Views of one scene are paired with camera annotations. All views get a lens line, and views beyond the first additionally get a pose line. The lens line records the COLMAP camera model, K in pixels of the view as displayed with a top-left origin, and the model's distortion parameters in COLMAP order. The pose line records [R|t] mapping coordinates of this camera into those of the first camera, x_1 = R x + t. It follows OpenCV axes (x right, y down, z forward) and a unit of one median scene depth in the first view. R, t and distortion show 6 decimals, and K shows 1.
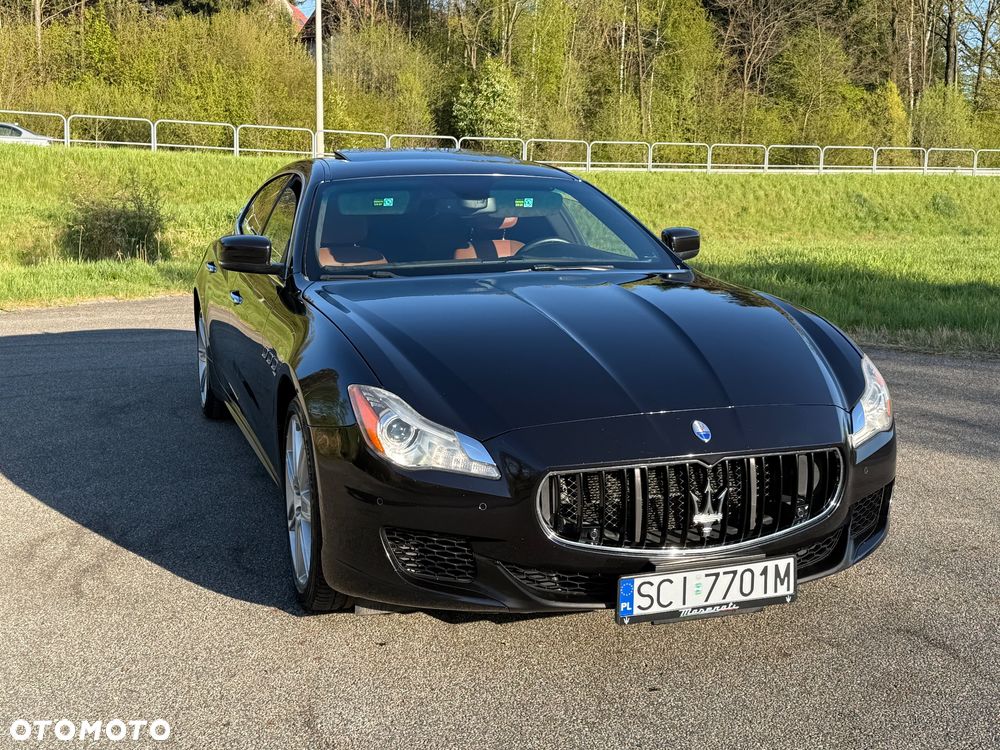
lens RADIAL K [[1176.1, 0, 500.0], [0, 1176.1, 375.0], [0, 0, 1]] dist [0.211967, -0.507288]
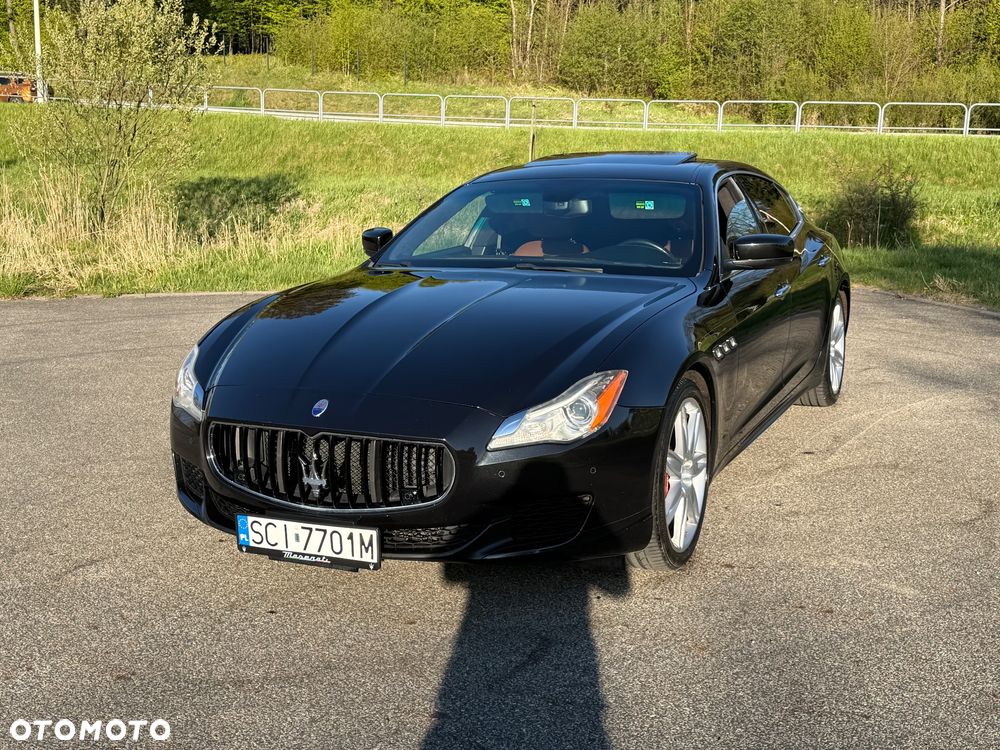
lens RADIAL K [[1176.1, 0, 500.0], [0, 1176.1, 375.0], [0, 0, 1]] dist [0.211967, -0.507288]
pose [[0.732992, 0.121557, -0.669288, 1.083346], [-0.111793, 0.992052, 0.057744, -0.073018], [0.670988, 0.032496, 0.740756, 0.246119]]
